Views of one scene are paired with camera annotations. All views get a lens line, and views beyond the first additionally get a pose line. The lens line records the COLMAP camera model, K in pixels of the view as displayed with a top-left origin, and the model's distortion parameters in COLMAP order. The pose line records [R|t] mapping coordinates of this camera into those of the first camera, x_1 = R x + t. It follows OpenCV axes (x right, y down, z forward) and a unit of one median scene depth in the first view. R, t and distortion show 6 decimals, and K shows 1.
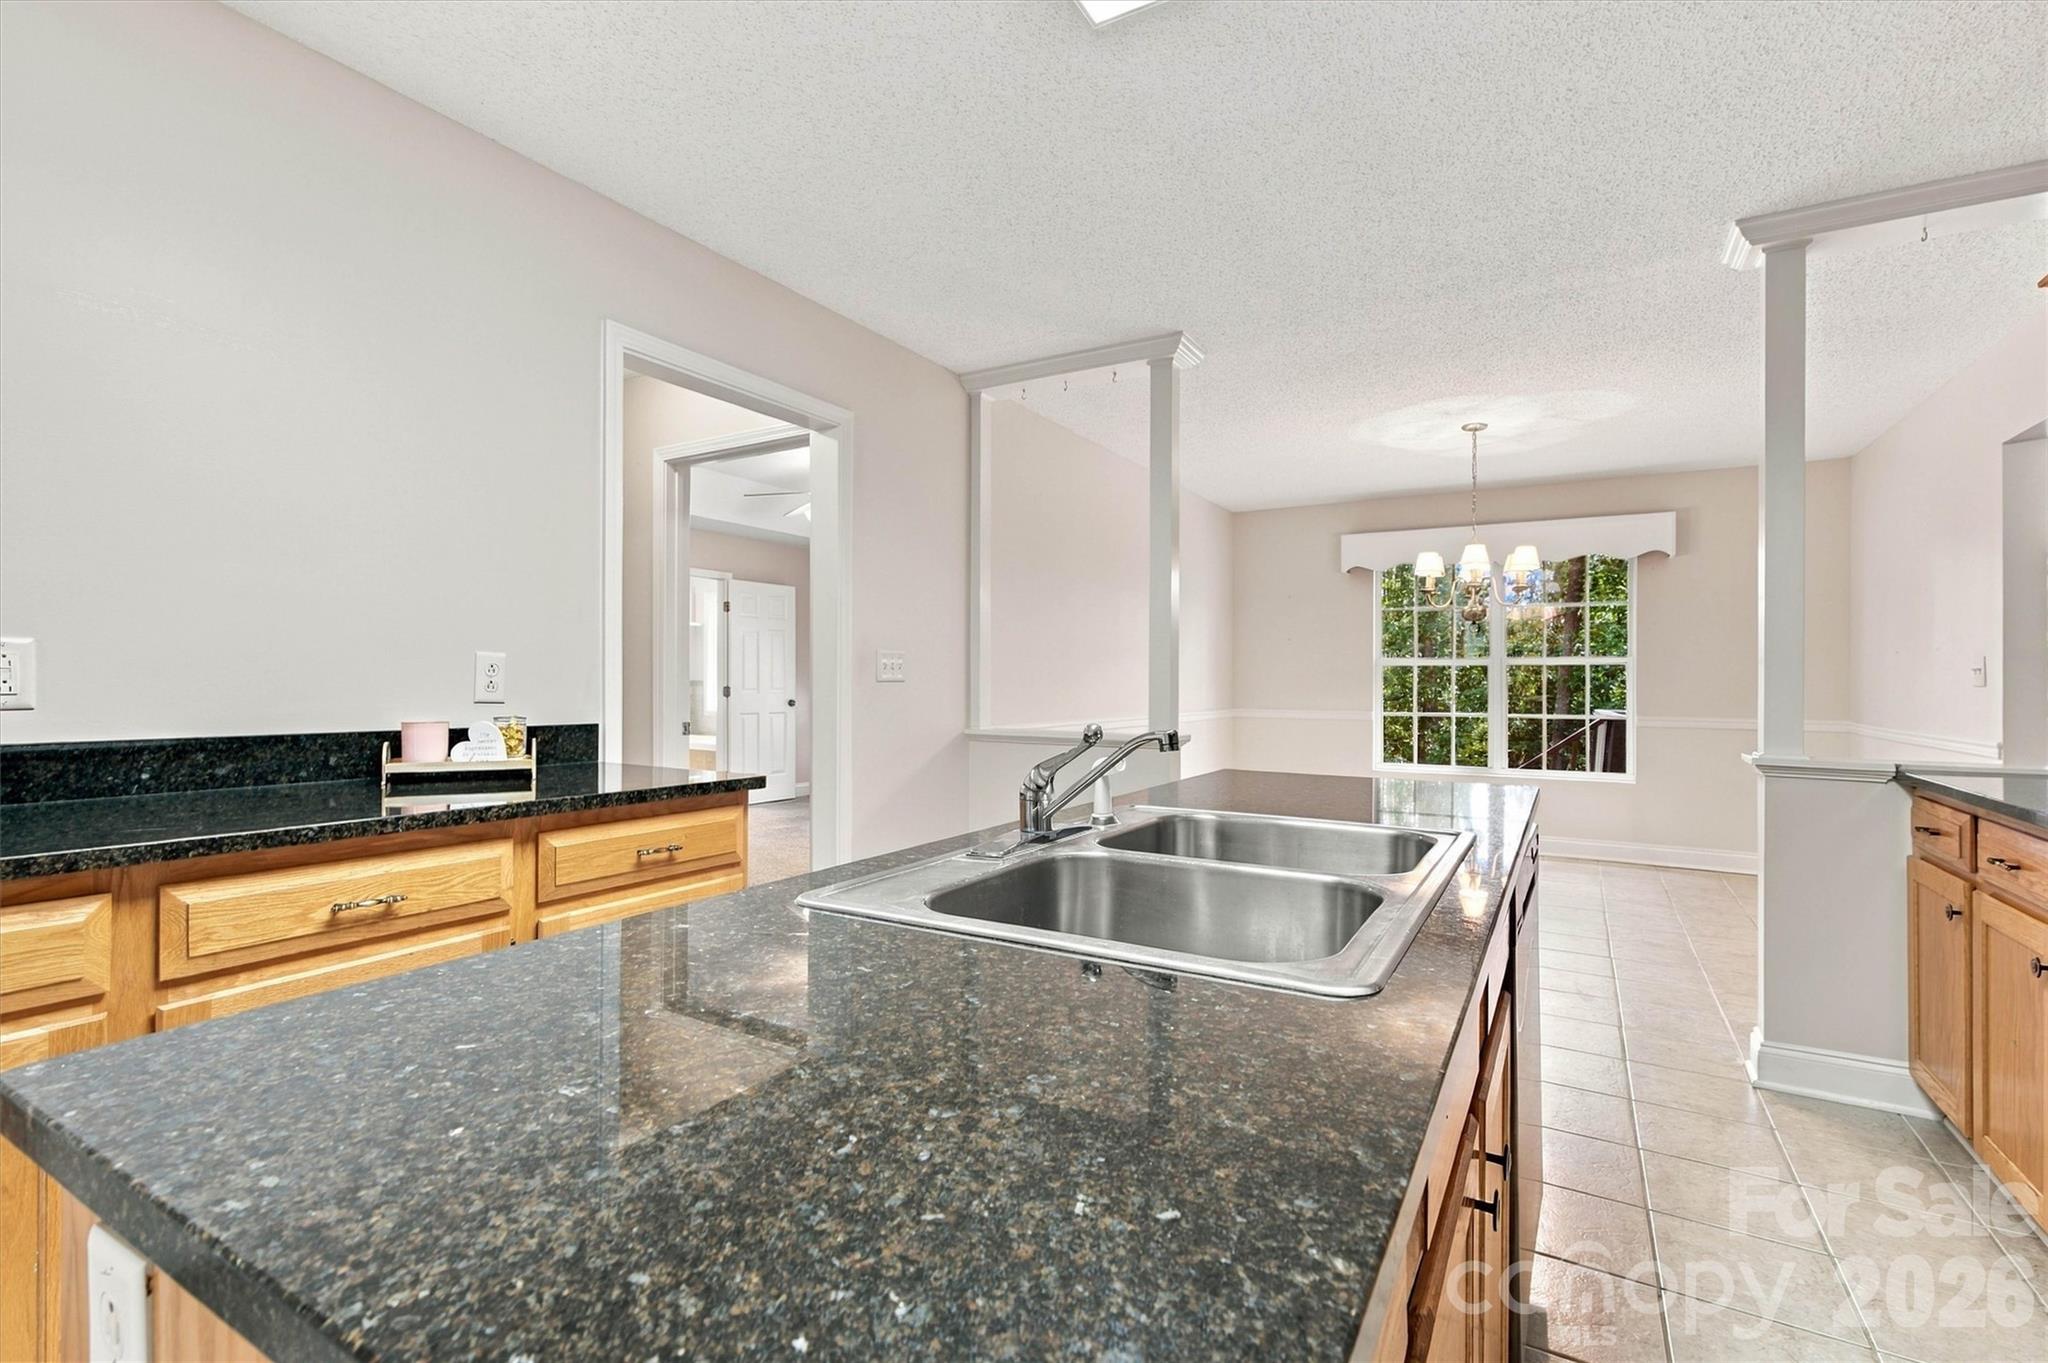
lens RADIAL K [[933.0, 0, 1024.0], [0, 933.0, 681.5], [0, 0, 1]] dist [0.000233, -0.000247]
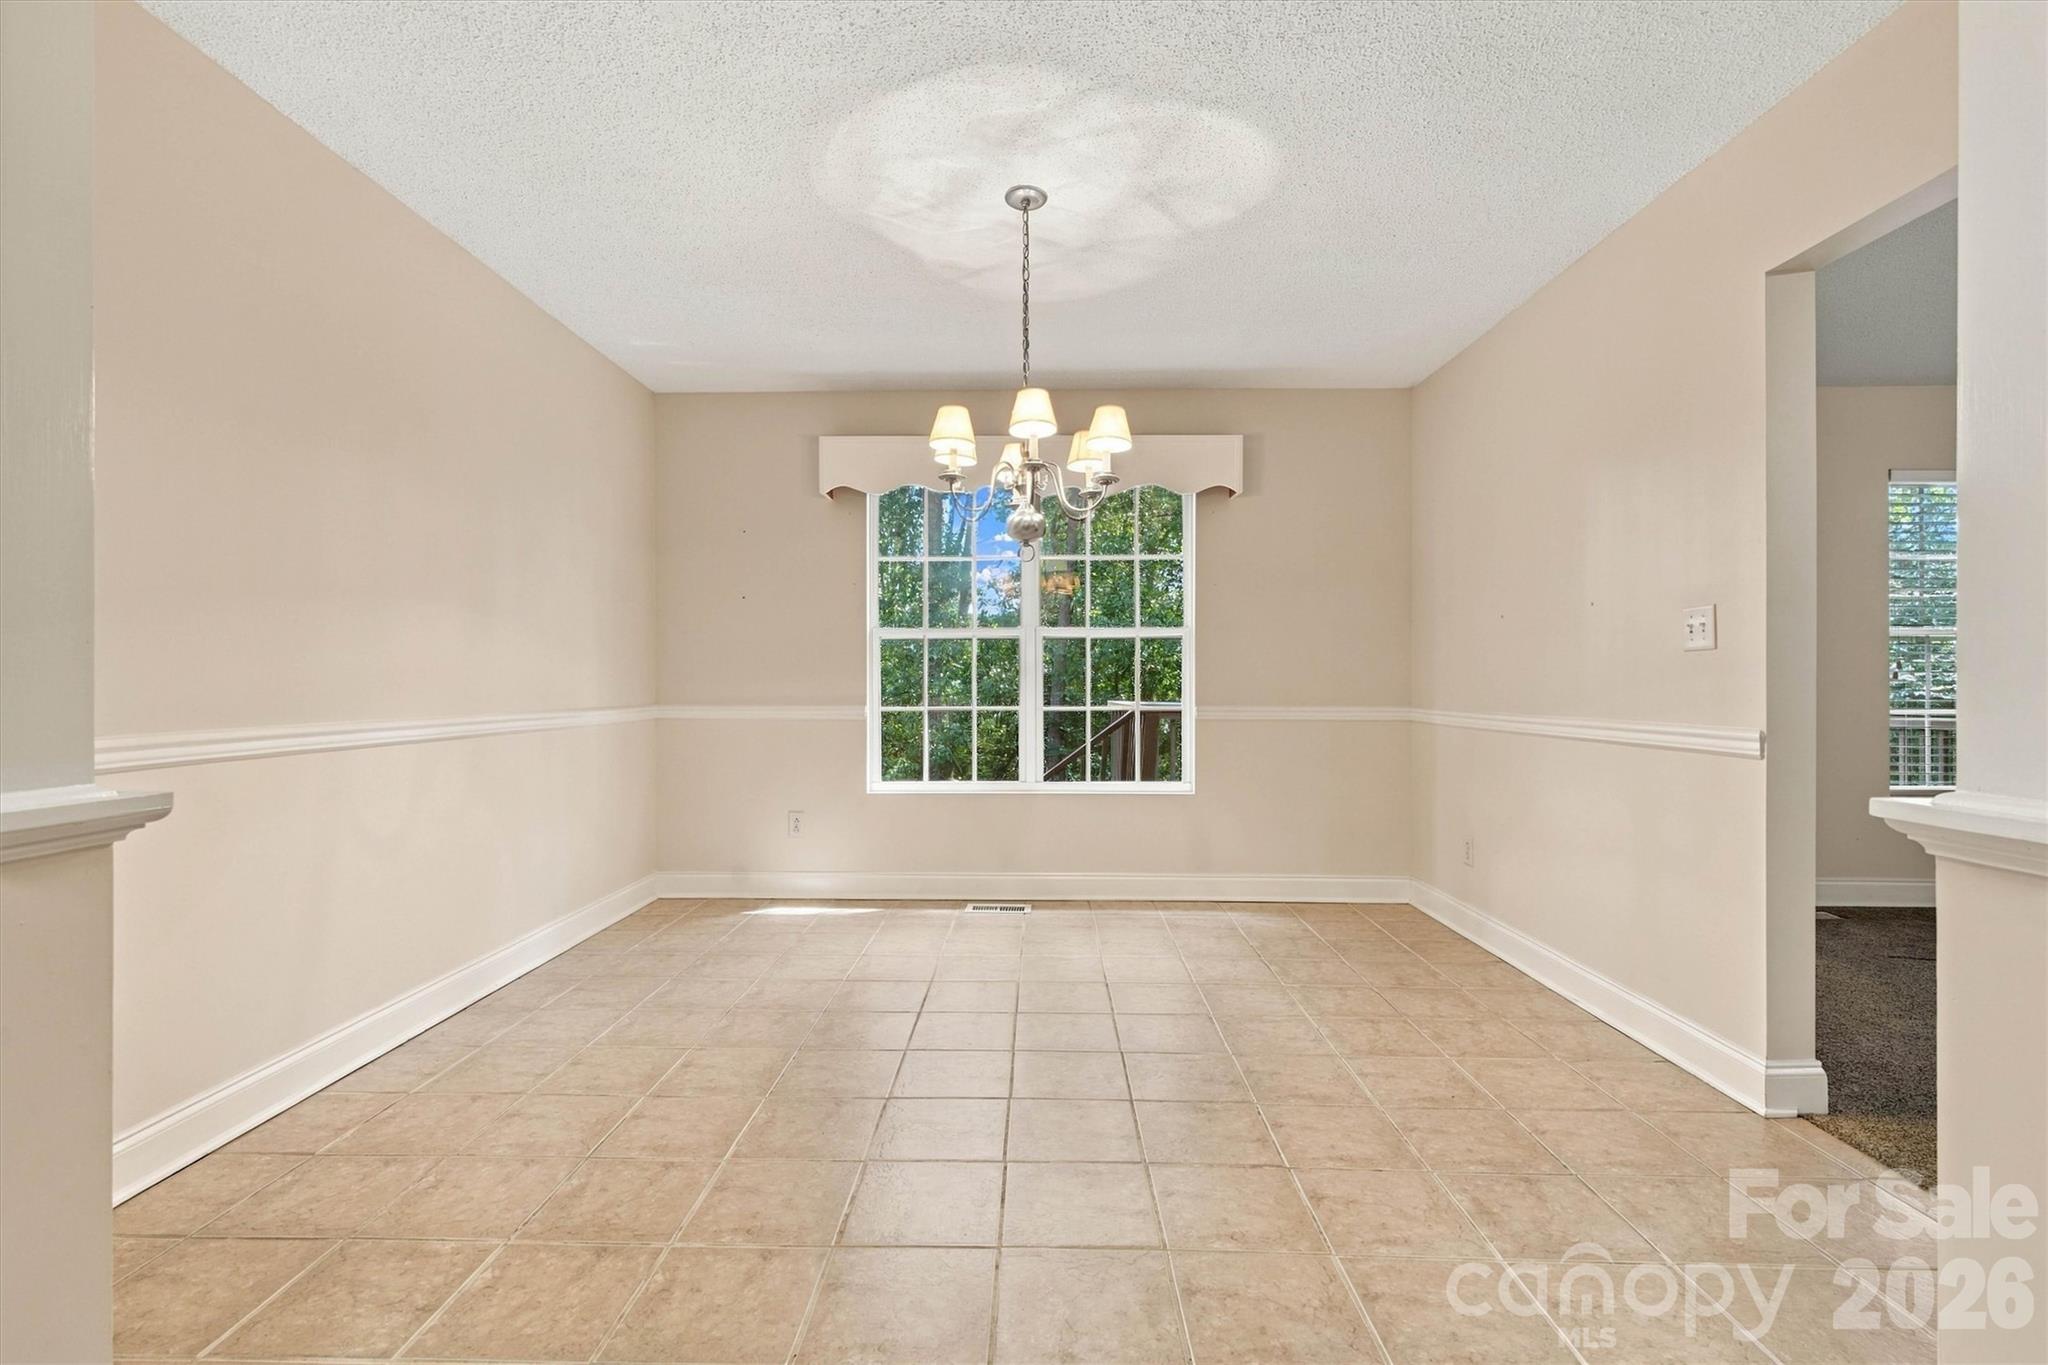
lens RADIAL K [[933.0, 0, 1024.0], [0, 933.0, 682.5], [0, 0, 1]] dist [0.000233, -0.000247]
pose [[0.871839, -0.003740, 0.489779, 0.152816], [0.003139, 0.999993, 0.002047, 0.015406], [-0.489783, -0.000248, 0.871844, 0.380918]]
